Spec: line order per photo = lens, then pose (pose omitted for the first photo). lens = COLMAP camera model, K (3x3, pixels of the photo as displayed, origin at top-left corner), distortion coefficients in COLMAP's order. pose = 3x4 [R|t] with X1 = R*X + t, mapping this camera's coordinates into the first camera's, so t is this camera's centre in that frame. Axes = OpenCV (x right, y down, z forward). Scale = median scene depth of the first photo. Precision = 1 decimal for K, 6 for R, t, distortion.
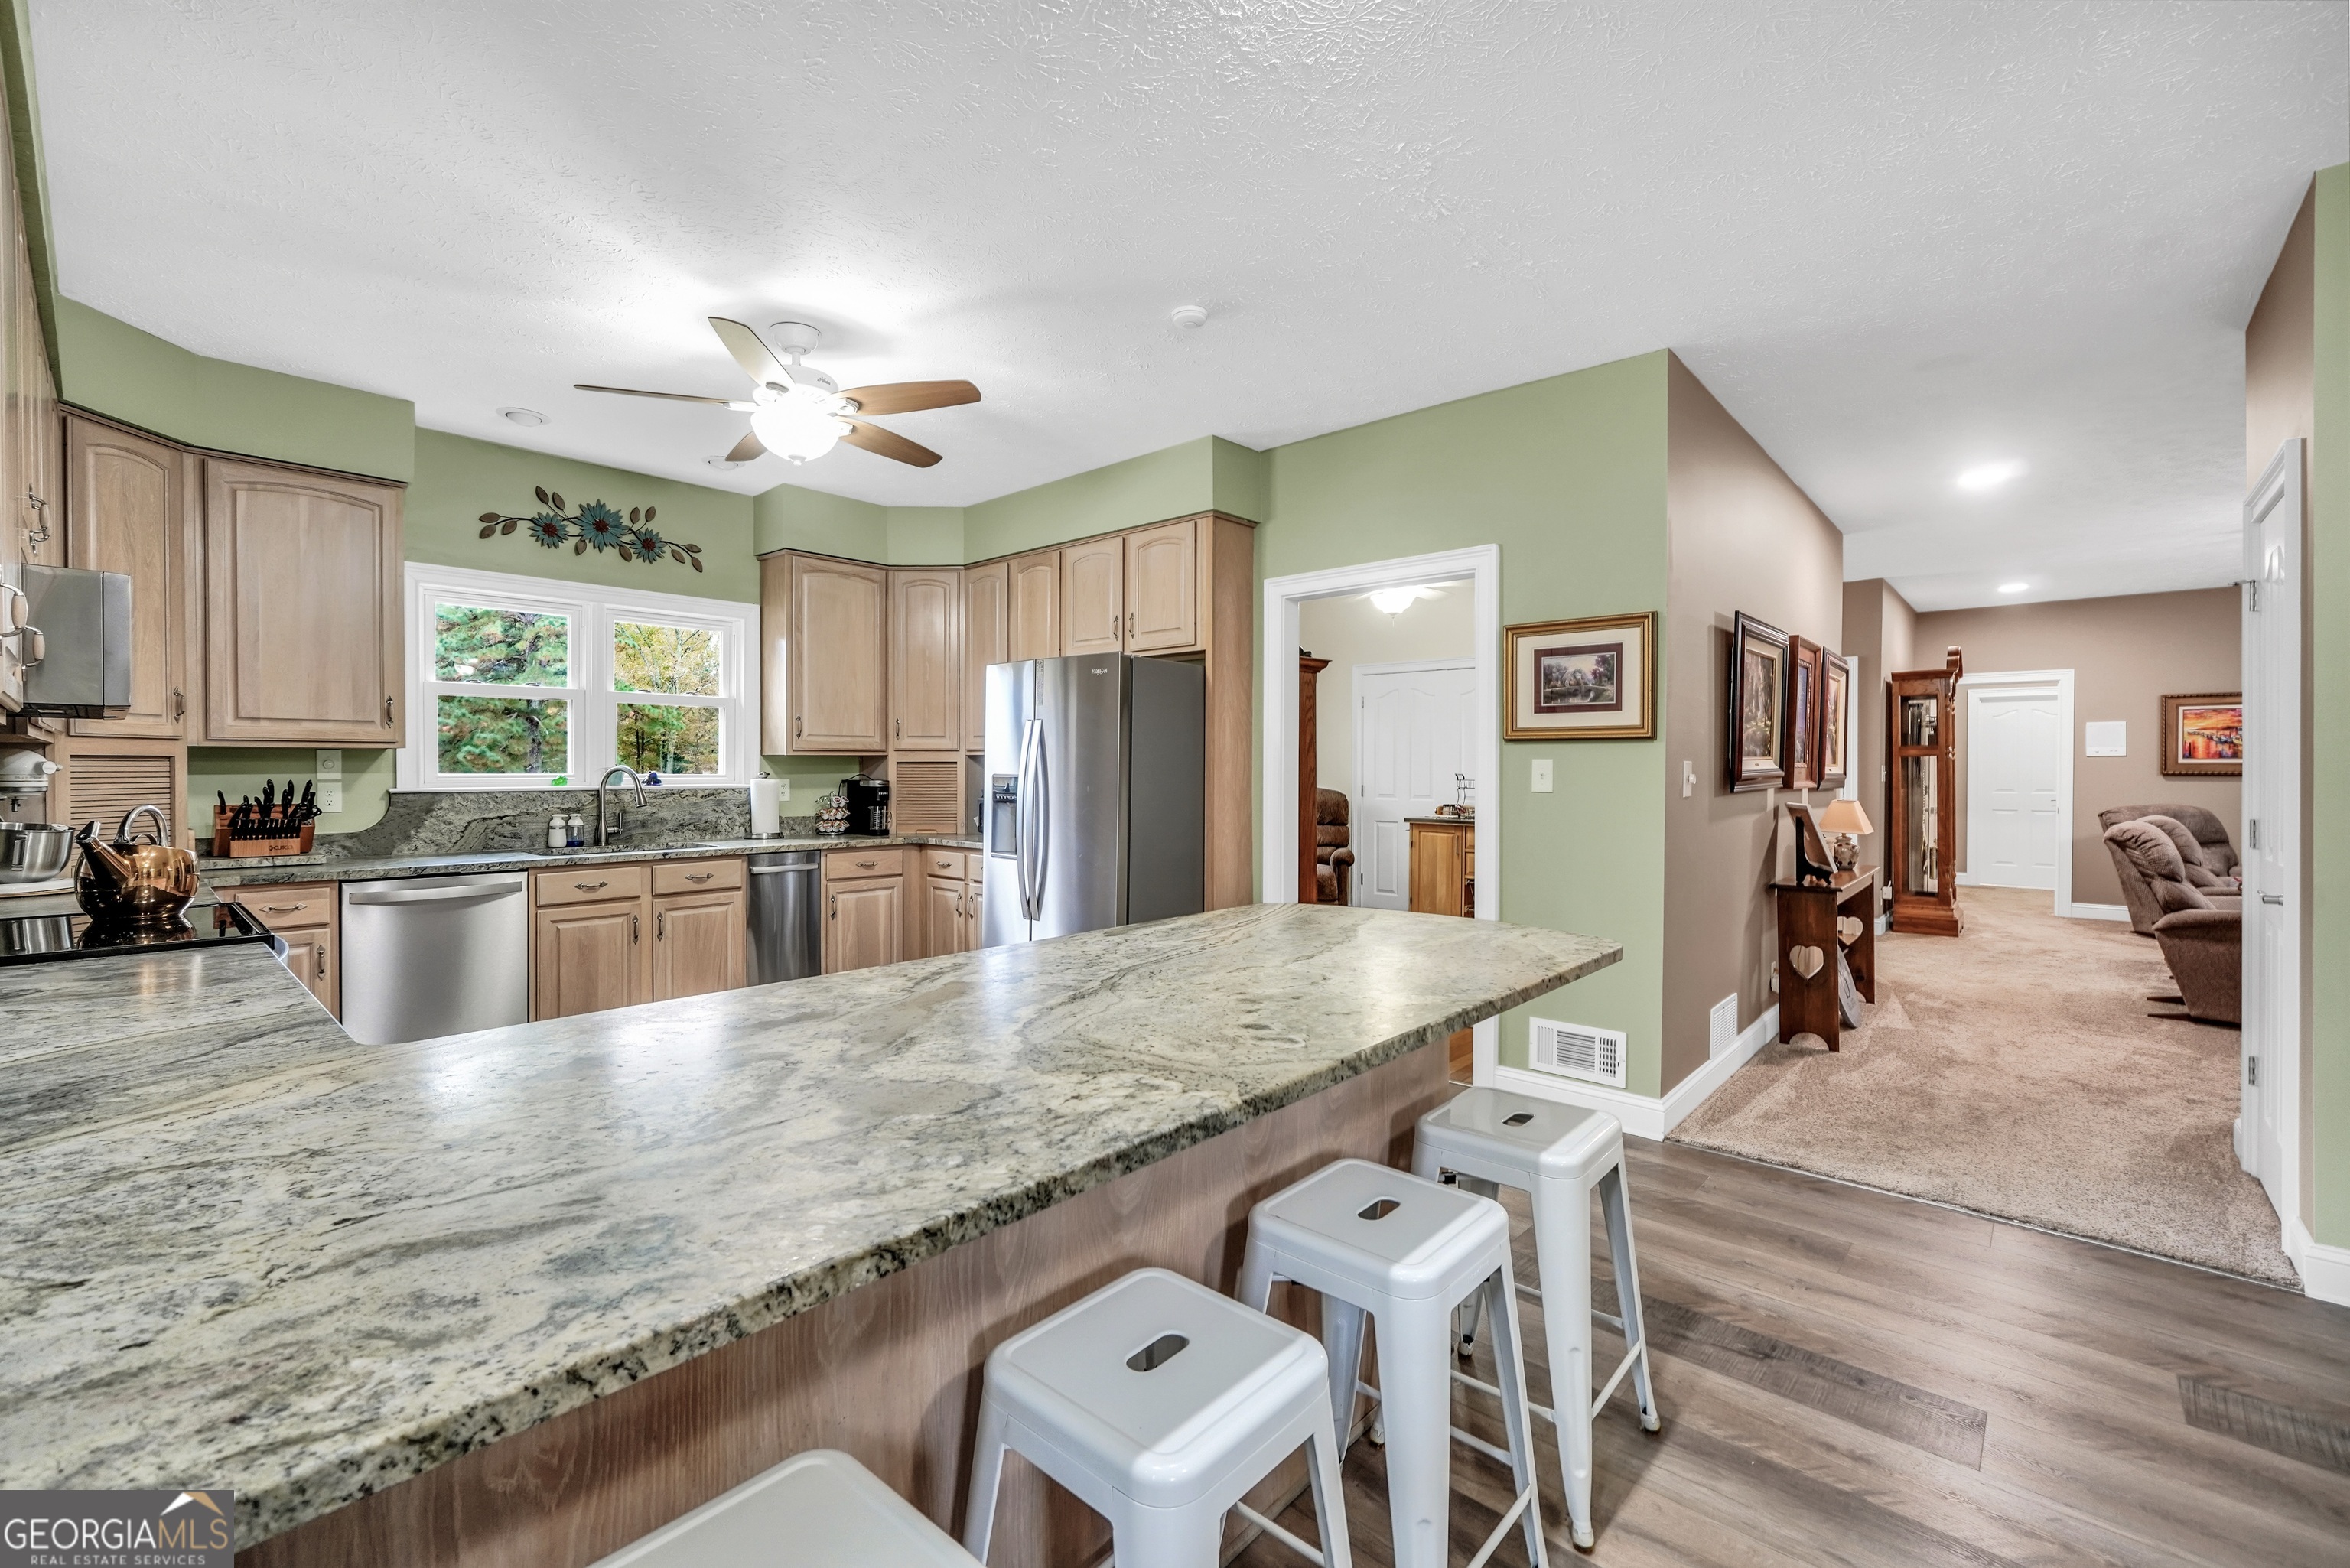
lens RADIAL K [[995.6, 0, 1163.5], [0, 995.6, 772.7], [0, 0, 1]] dist [-0.018179, 0.006974]
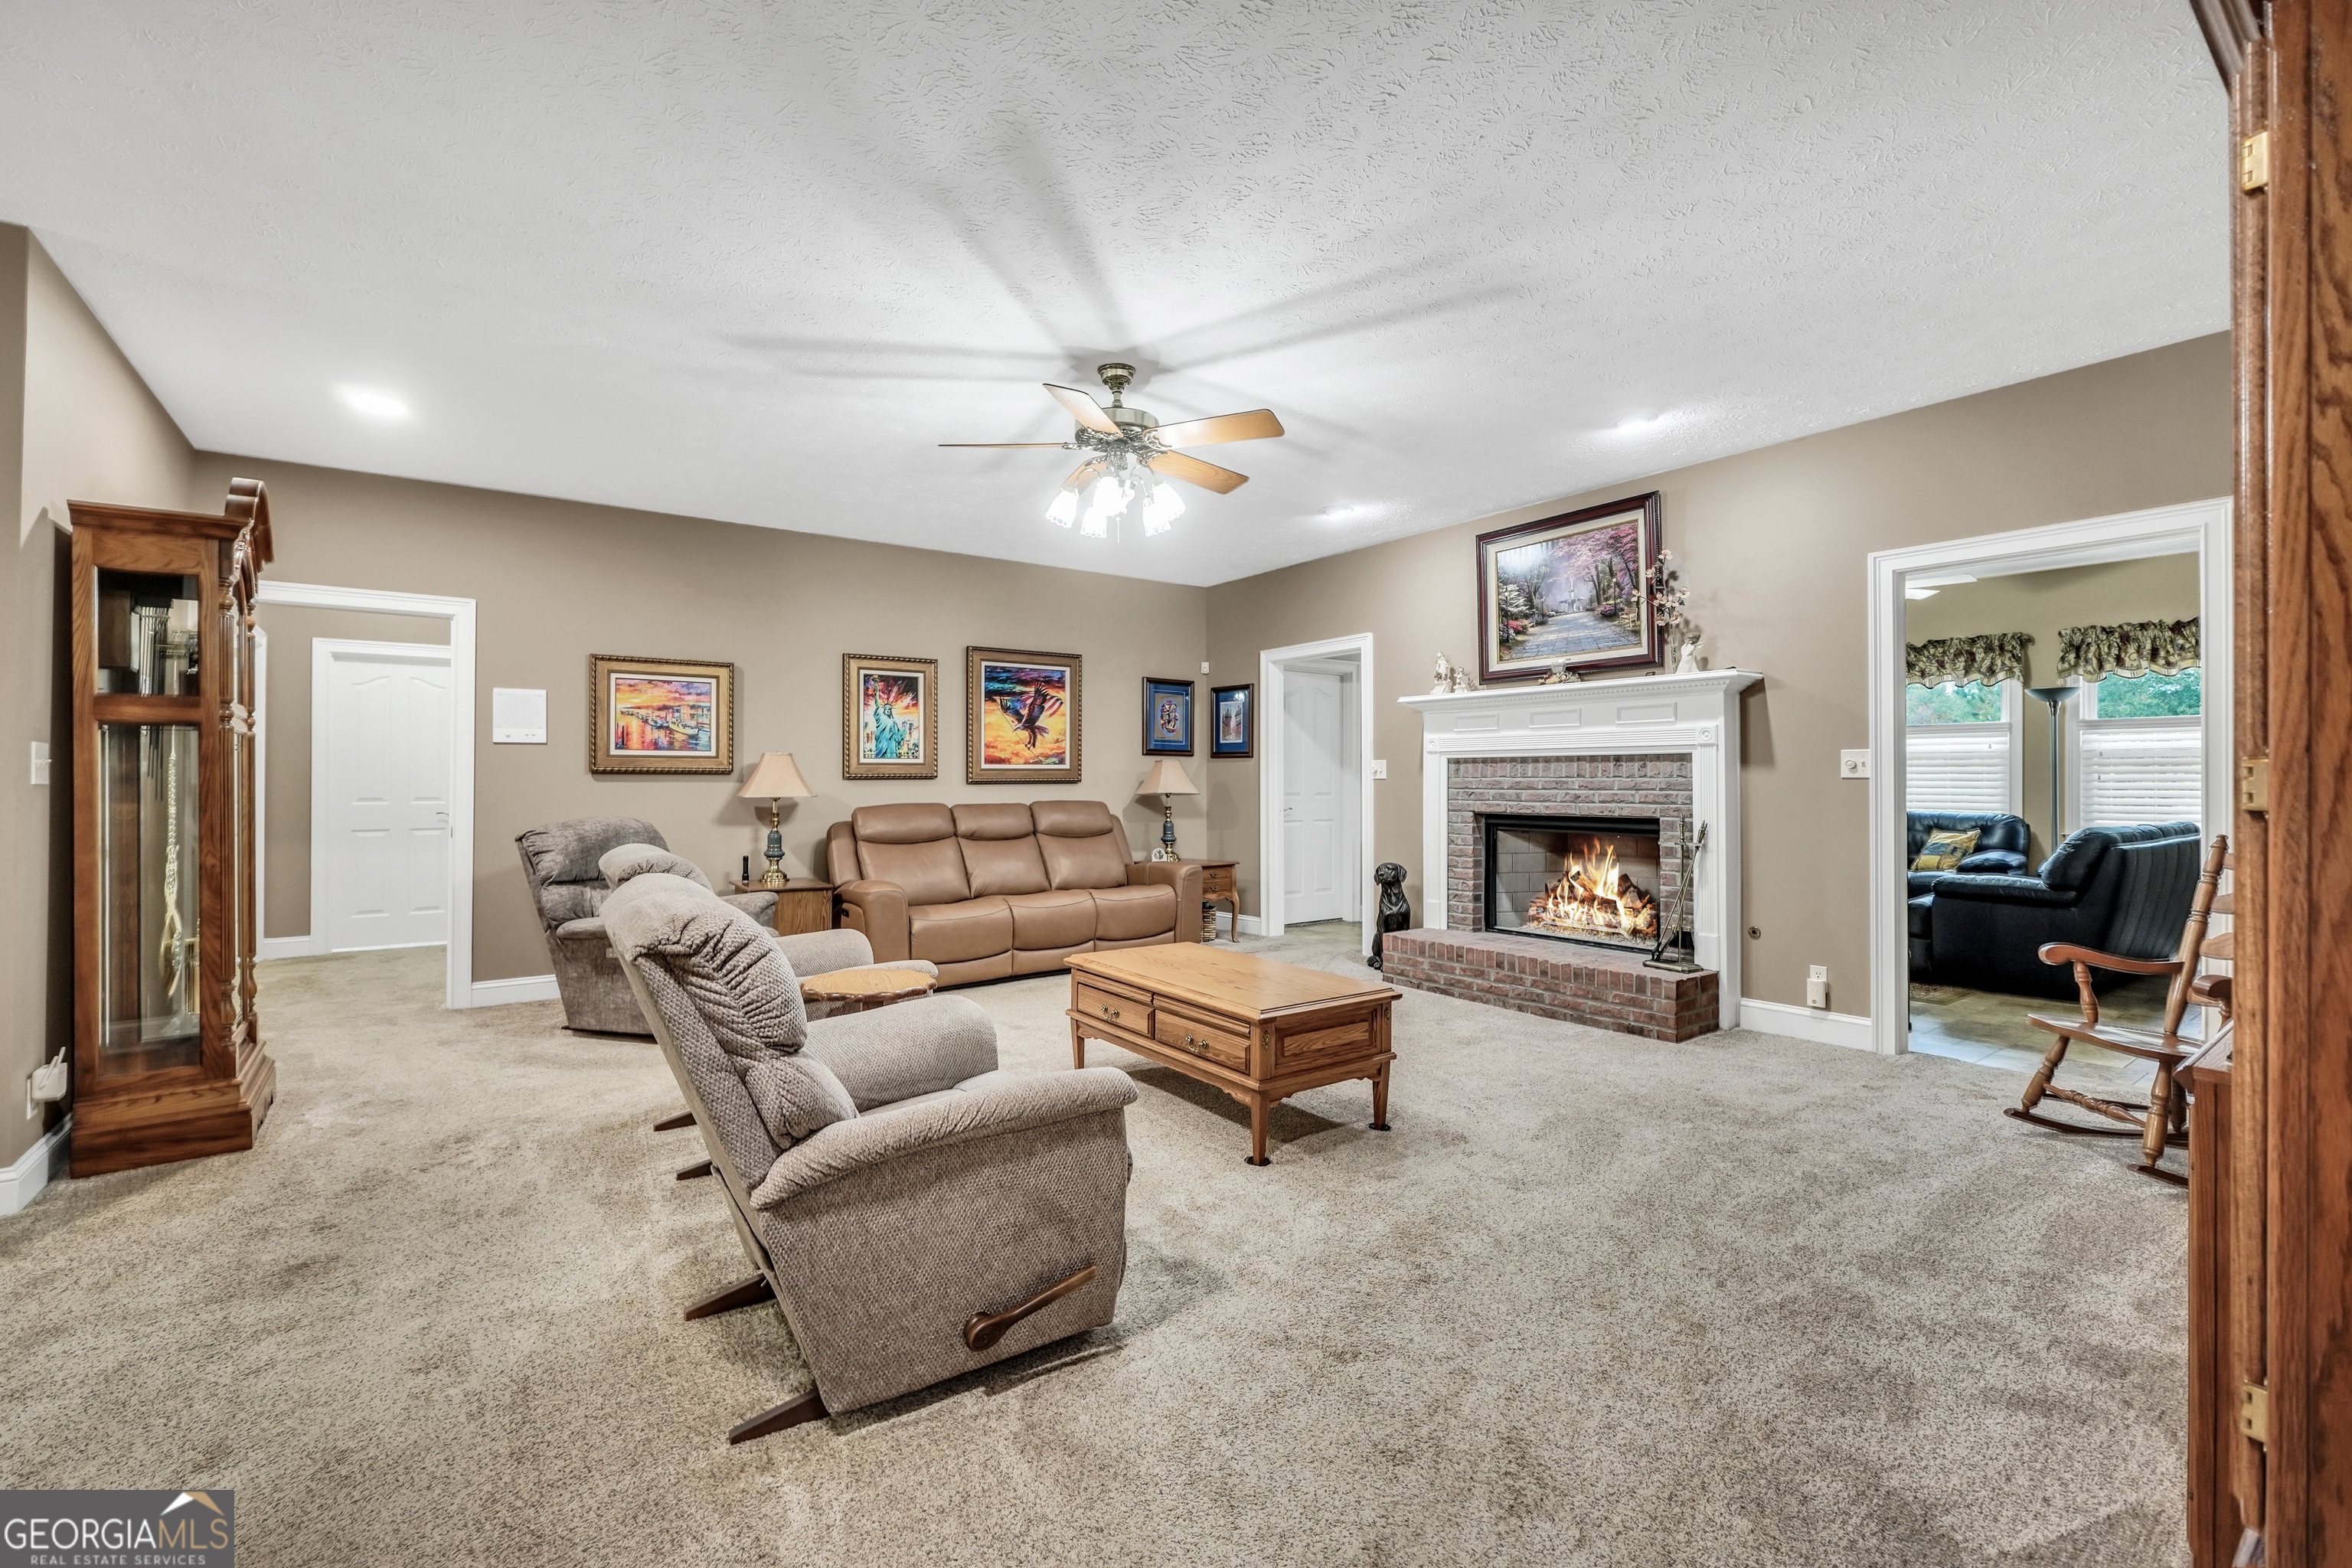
lens RADIAL K [[996.5, 0, 1147.2], [0, 996.5, 782.3], [0, 0, 1]] dist [-0.018179, 0.006974]
pose [[0.202465, -0.003208, 0.979284, 0.441256], [0.001139, 0.999995, 0.003040, 0.007175], [-0.979289, 0.000500, 0.202468, 0.504983]]
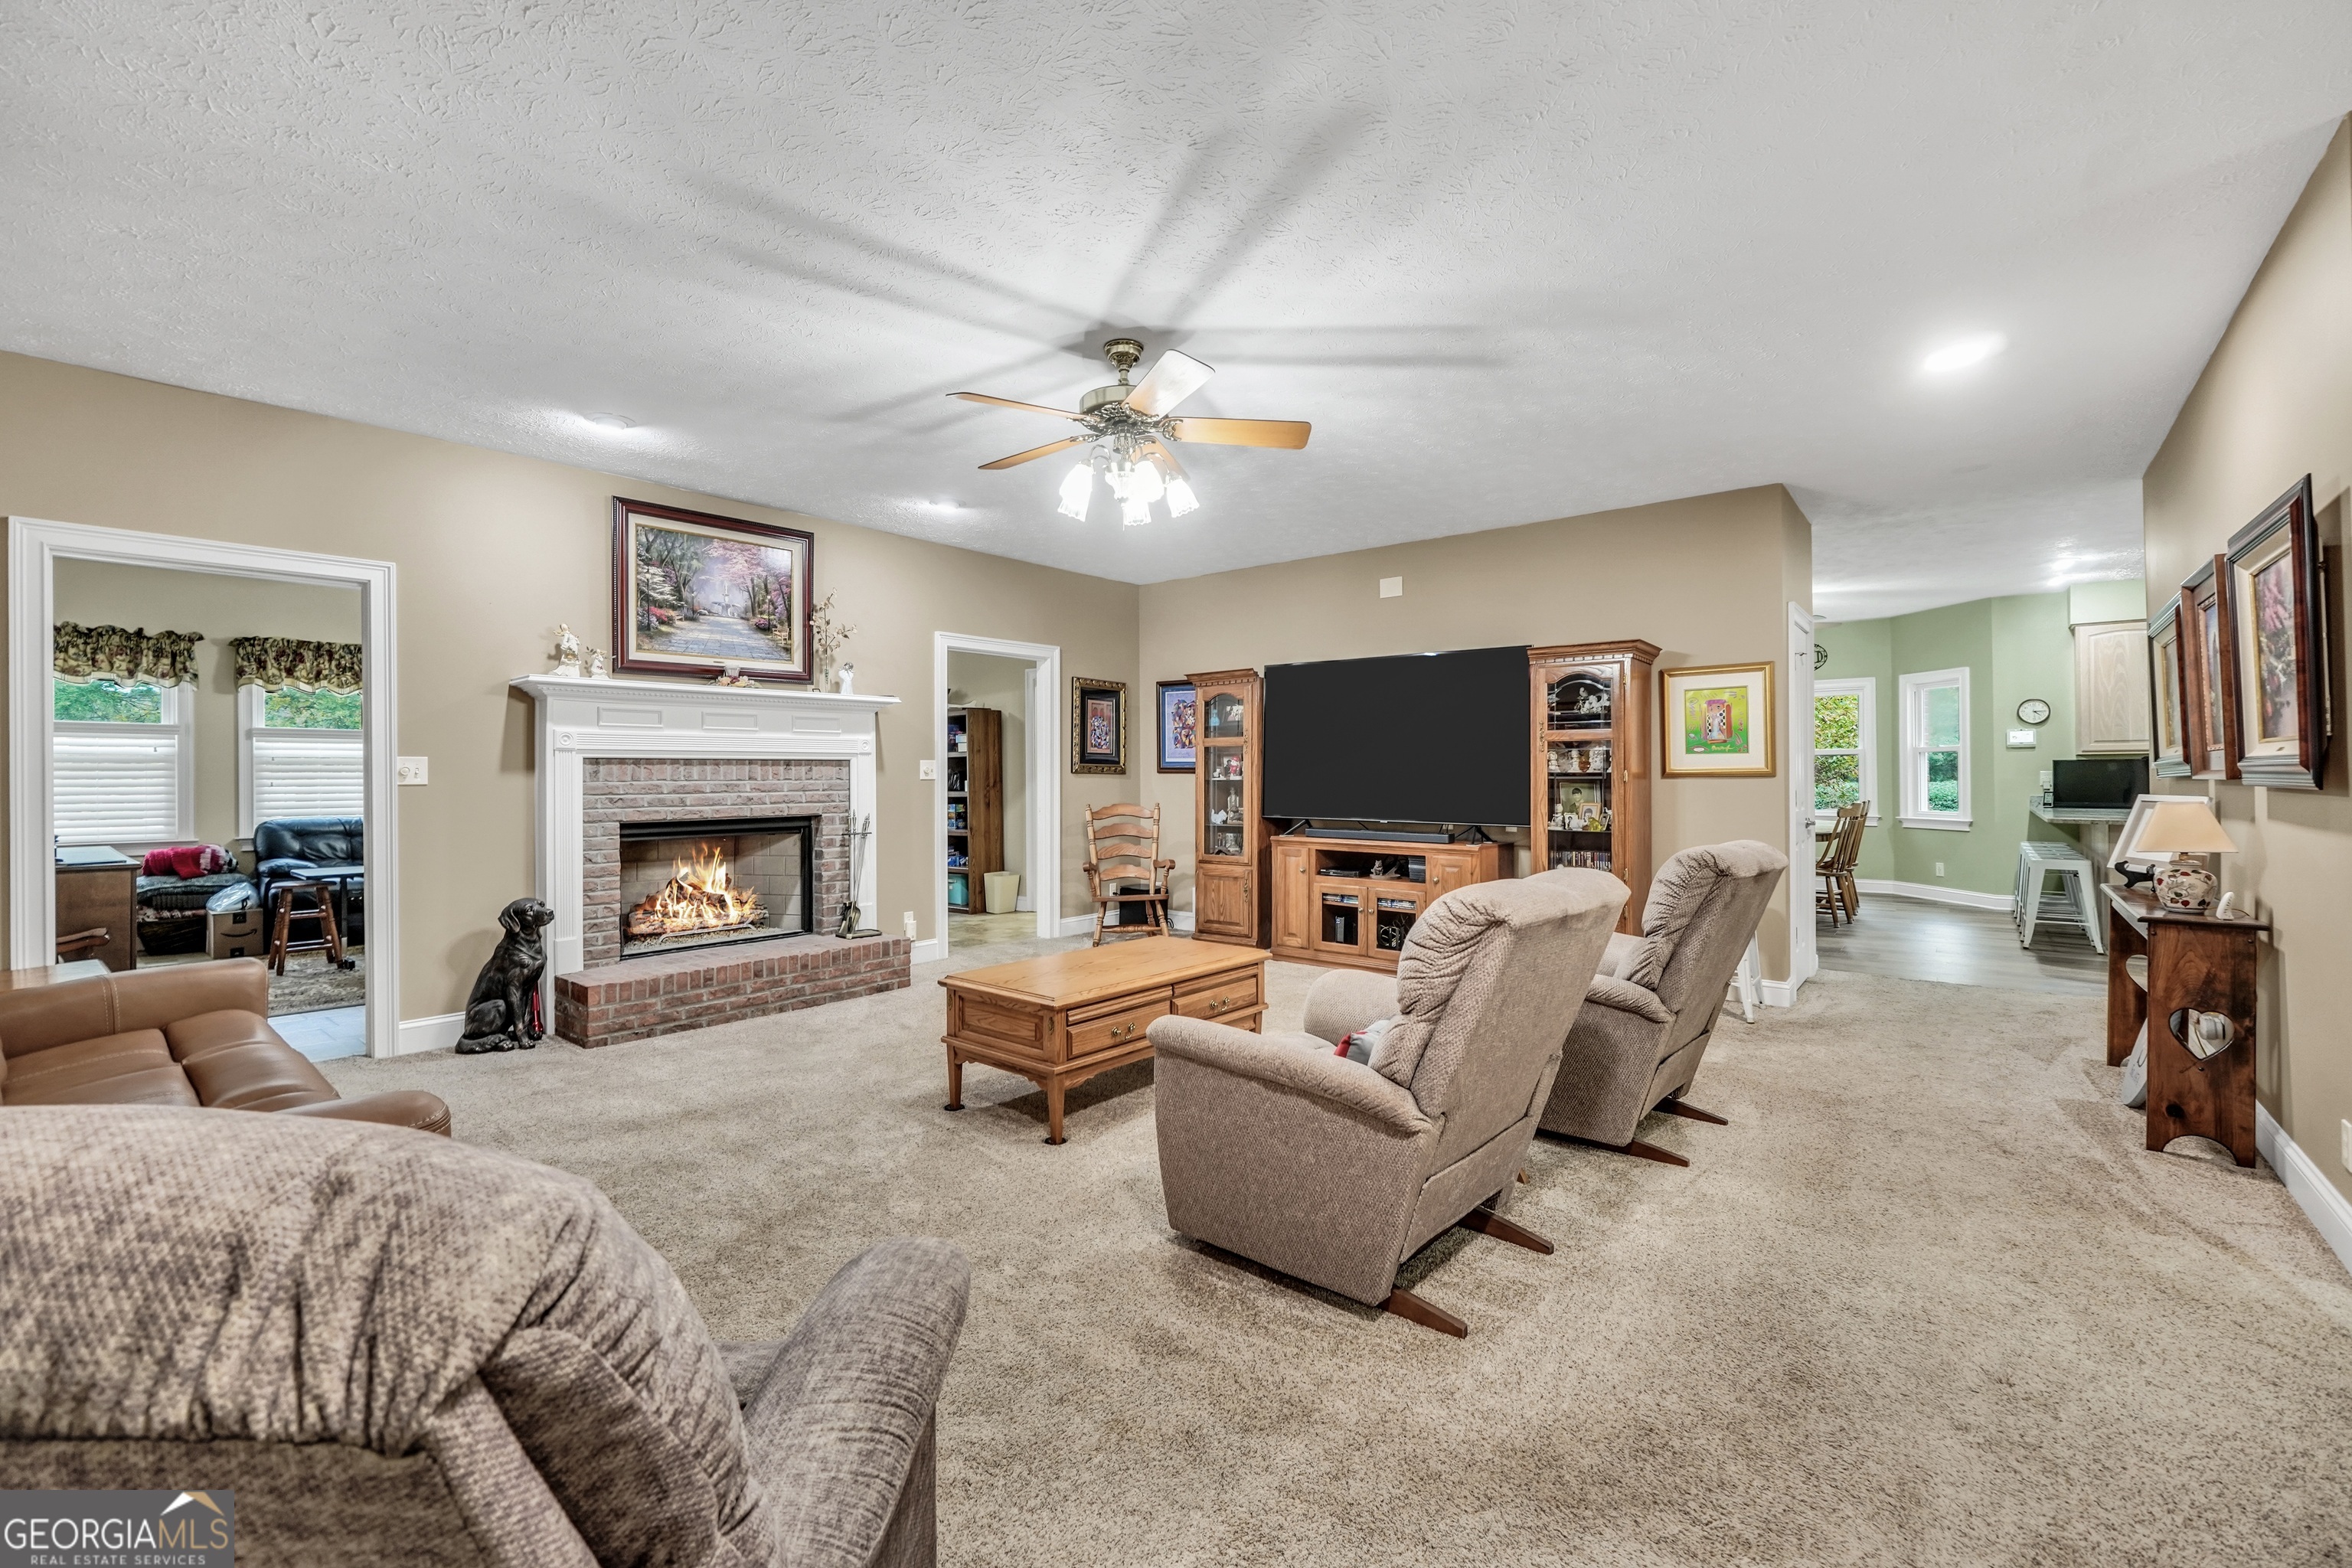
lens RADIAL K [[996.5, 0, 1155.5], [0, 996.5, 773.9], [0, 0, 1]] dist [-0.018179, 0.006974]
pose [[-0.998927, 0.007701, -0.045666, 0.938009], [0.007805, 0.999967, -0.002091, 0.005357], [0.045648, -0.002445, -0.998955, 1.095603]]
